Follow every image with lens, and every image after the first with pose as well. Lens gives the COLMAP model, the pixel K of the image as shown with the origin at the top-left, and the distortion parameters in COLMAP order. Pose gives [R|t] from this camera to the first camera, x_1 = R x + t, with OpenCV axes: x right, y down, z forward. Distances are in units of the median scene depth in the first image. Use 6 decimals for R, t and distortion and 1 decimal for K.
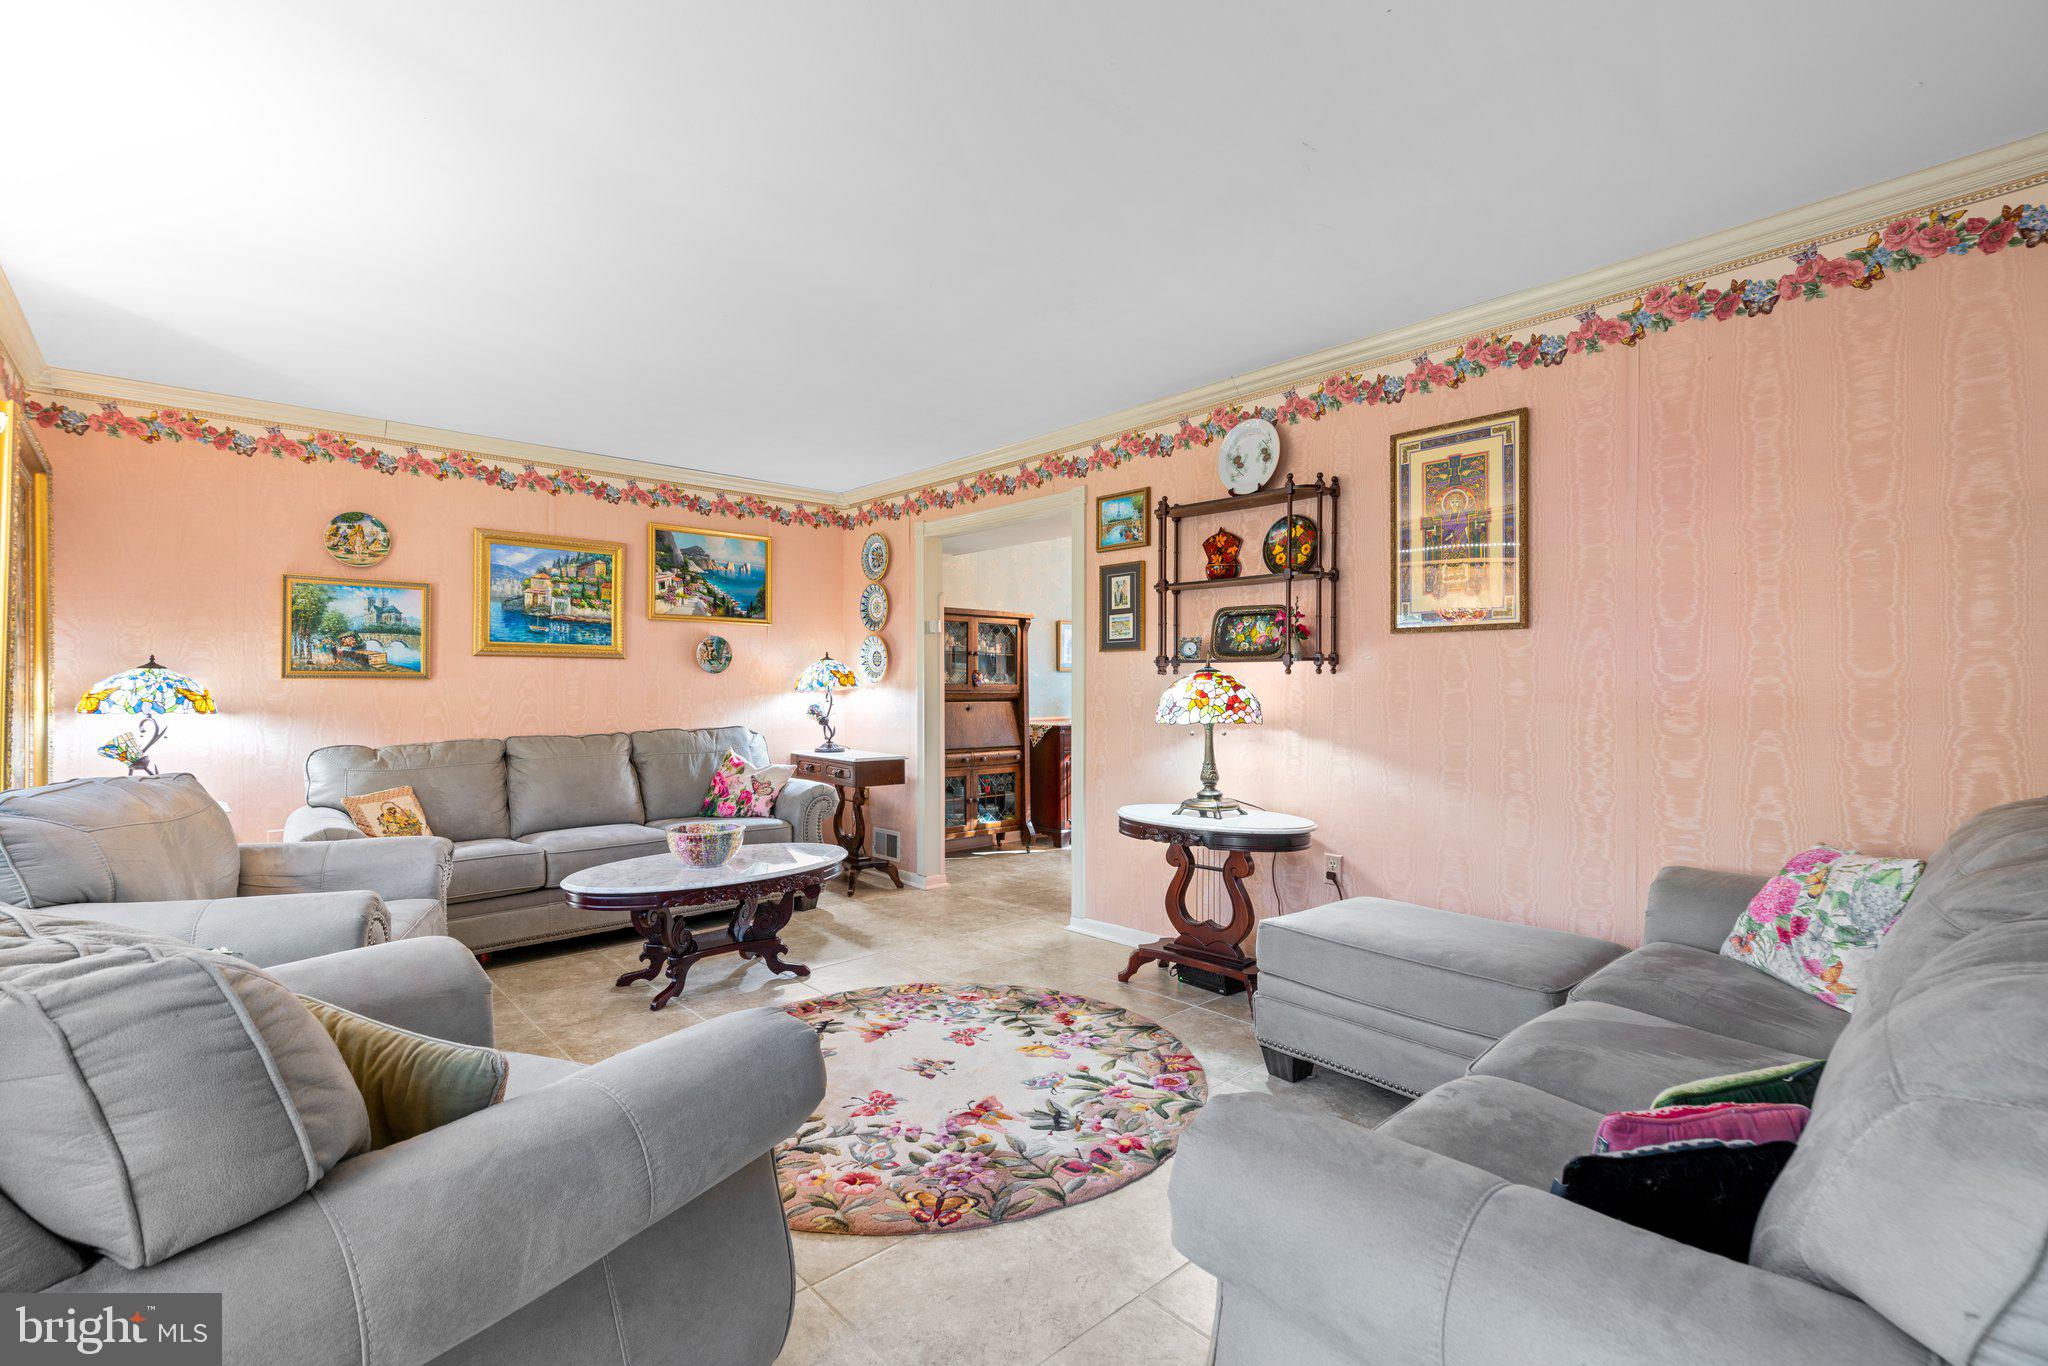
lens RADIAL K [[924.7, 0, 1034.2], [0, 924.7, 684.9], [0, 0, 1]] dist [-0.015135, 0.006695]
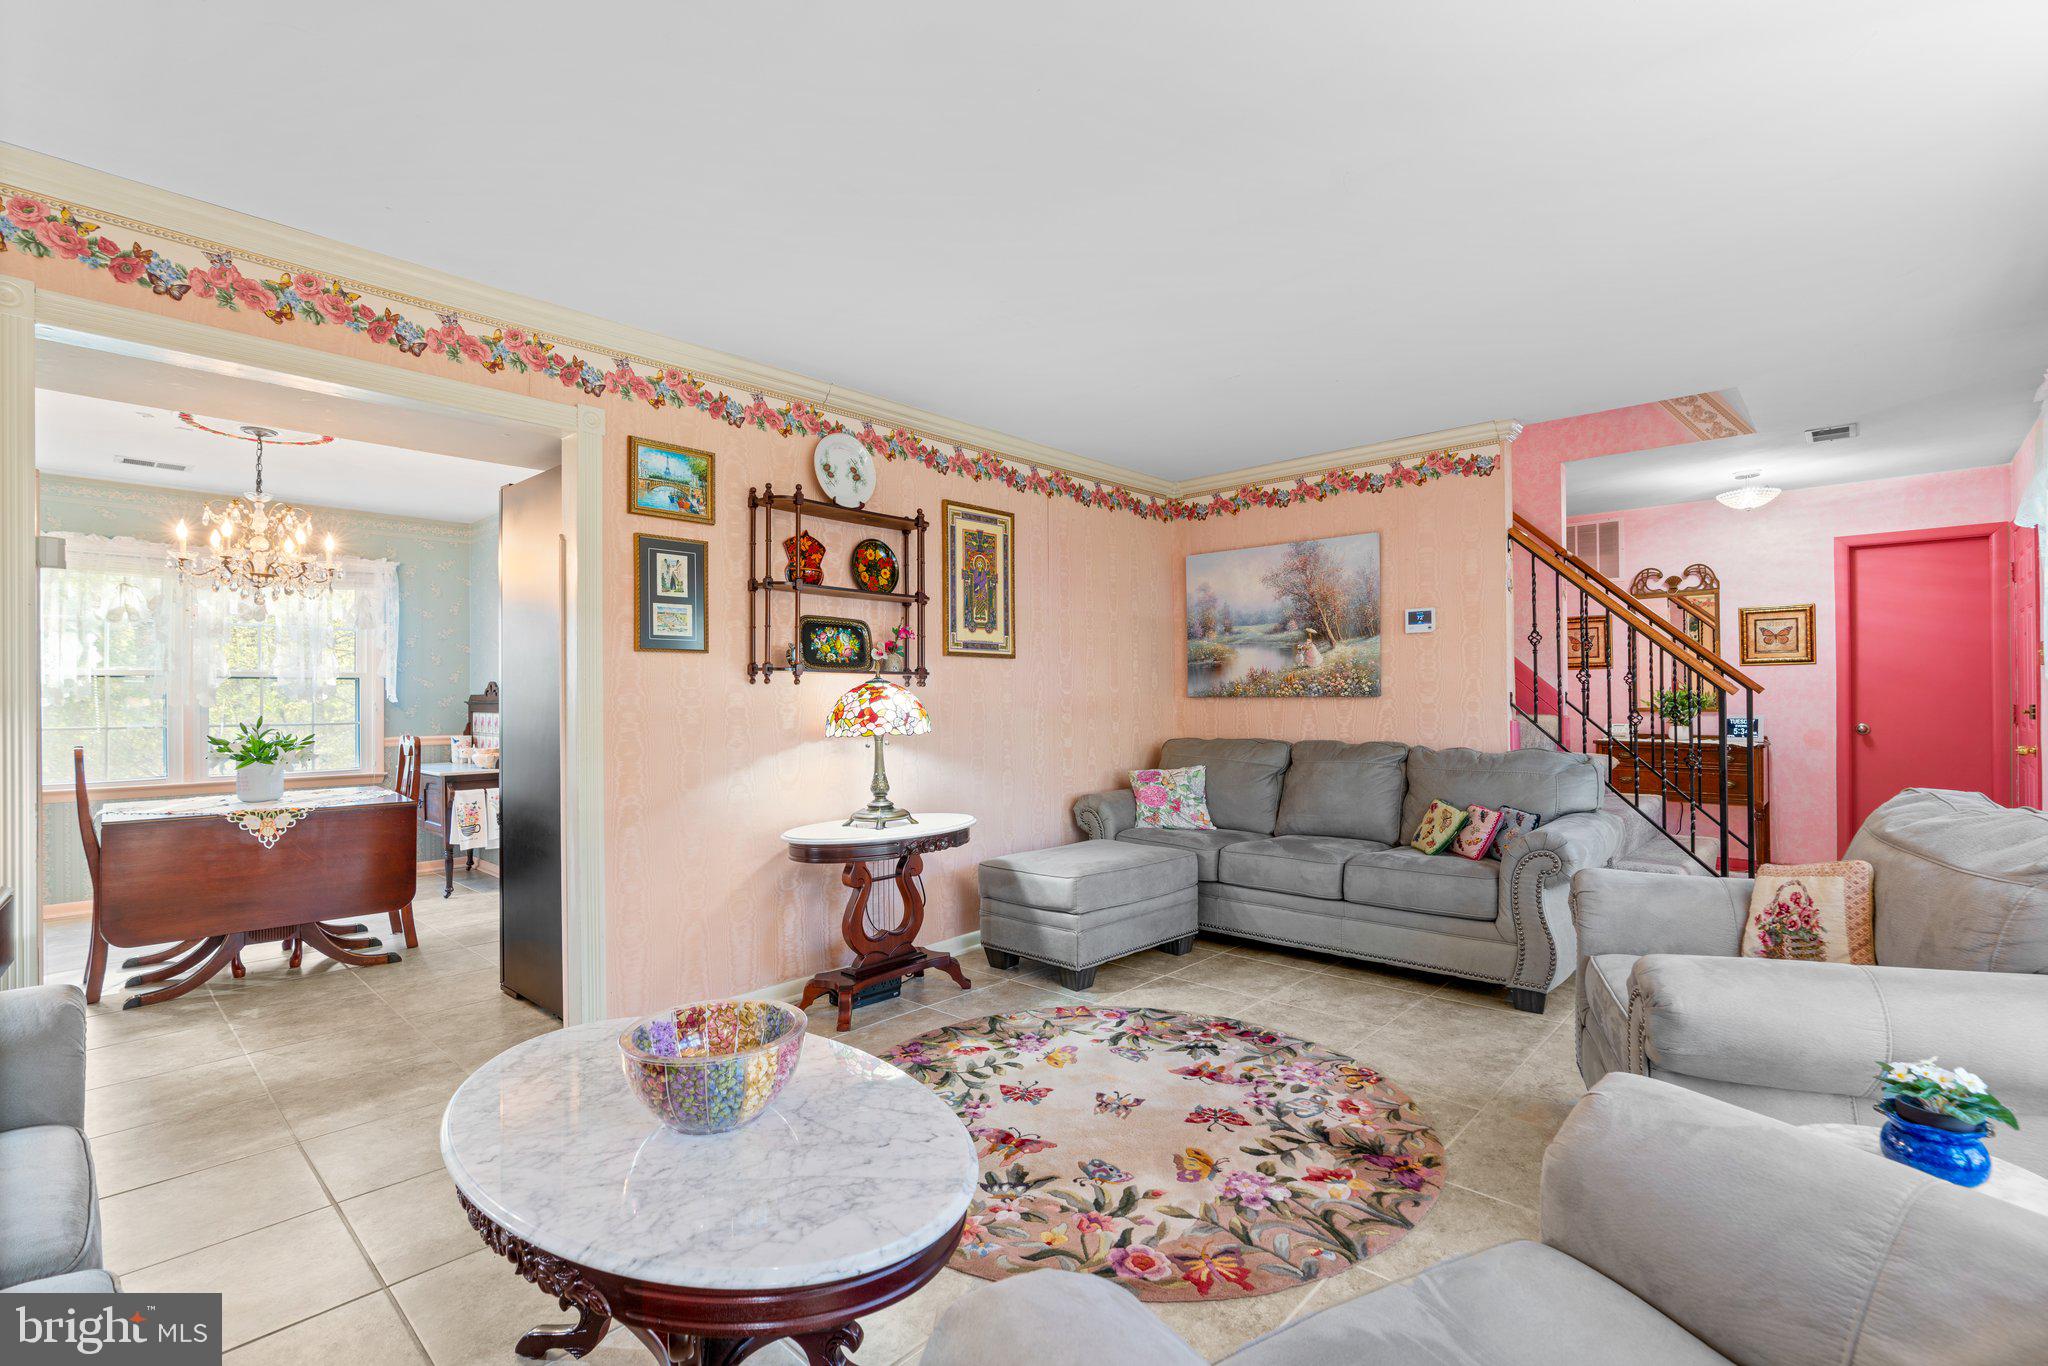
lens RADIAL K [[924.7, 0, 1026.2], [0, 924.7, 689.8], [0, 0, 1]] dist [-0.015135, 0.006695]
pose [[-0.083938, 0.007819, 0.996440, -0.871721], [0.003414, 0.999966, -0.007559, 0.001486], [-0.996465, 0.002767, -0.083962, 0.977979]]
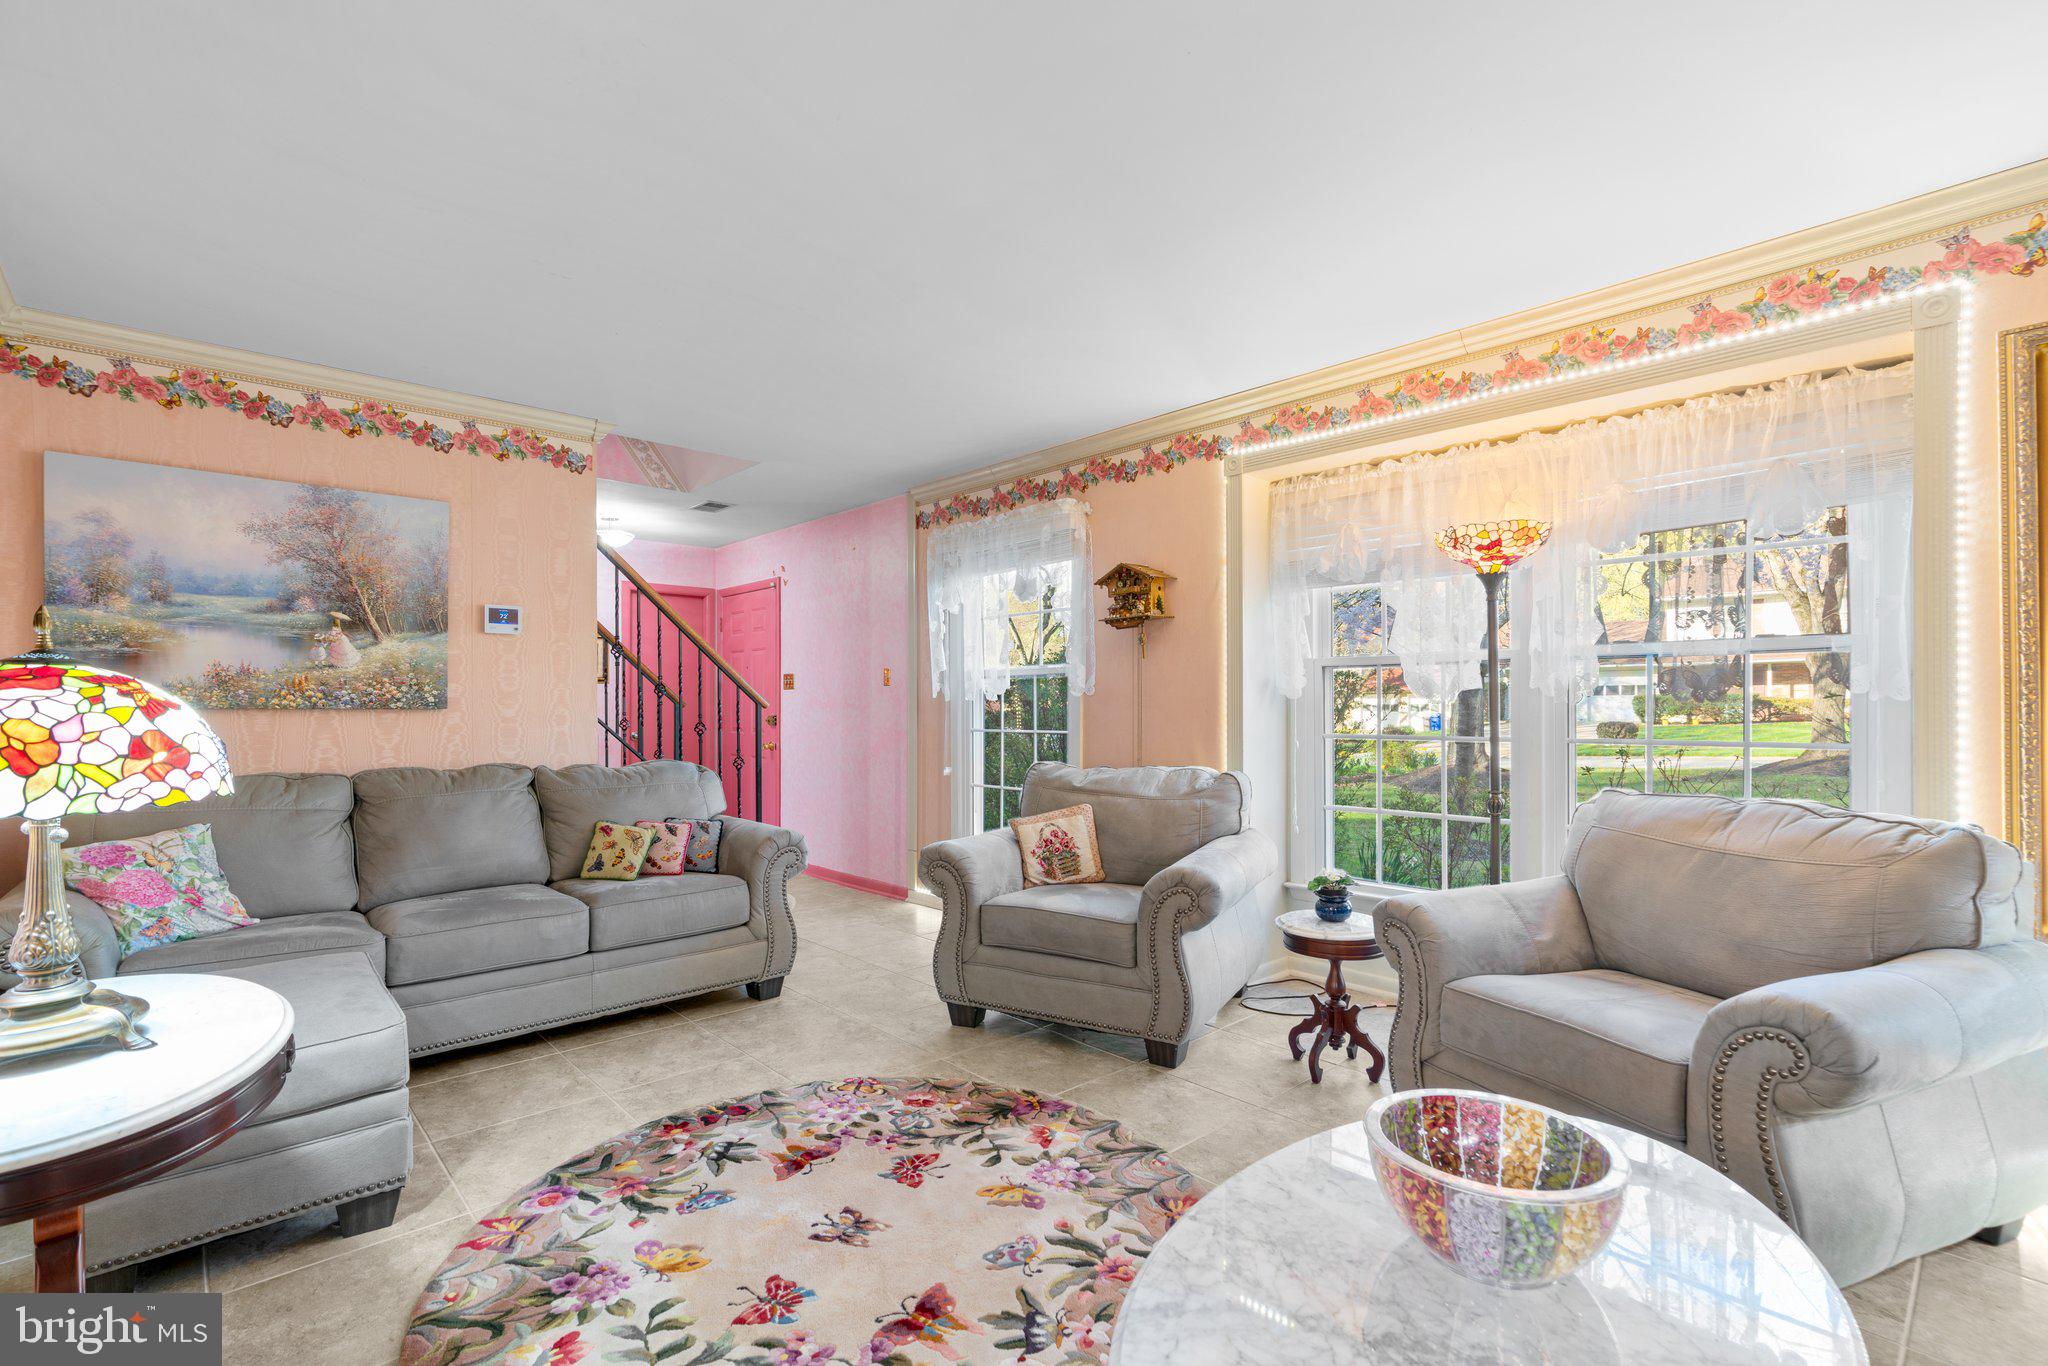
lens RADIAL K [[924.7, 0, 1032.2], [0, 924.7, 703.9], [0, 0, 1]] dist [-0.015135, 0.006695]
pose [[-0.999962, 0.002113, -0.008472, -0.213526], [0.002160, 0.999983, -0.005507, 0.004674], [0.008460, -0.005525, -0.999949, 1.447676]]
